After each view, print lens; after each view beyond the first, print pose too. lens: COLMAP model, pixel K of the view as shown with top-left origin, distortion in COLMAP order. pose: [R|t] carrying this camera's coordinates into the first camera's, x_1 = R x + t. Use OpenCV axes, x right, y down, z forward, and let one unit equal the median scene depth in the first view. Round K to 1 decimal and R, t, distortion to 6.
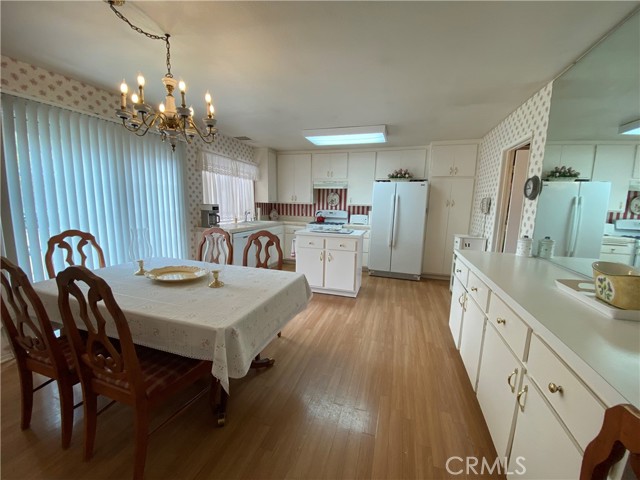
lens RADIAL K [[258.5, 0, 319.9], [0, 258.5, 244.6], [0, 0, 1]] dist [0.025136, -0.000173]
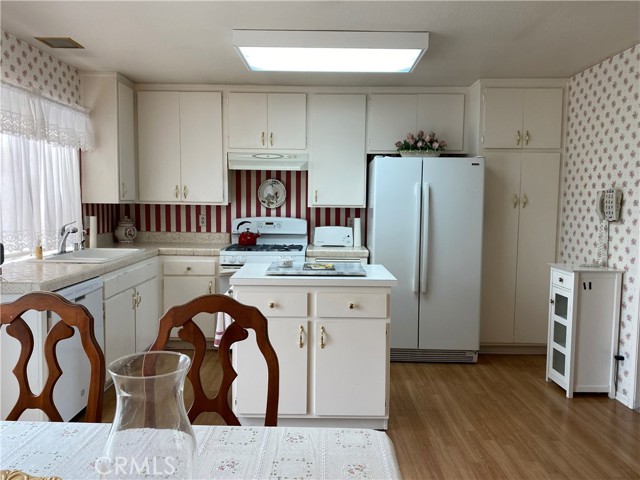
lens RADIAL K [[494.6, 0, 319.4], [0, 494.6, 236.7], [0, 0, 1]] dist [0.006344, -0.001462]
pose [[0.956221, -0.033666, 0.290703, -0.141761], [0.057102, 0.995732, -0.072513, -0.039110], [-0.287021, 0.085938, 0.954062, 0.189599]]
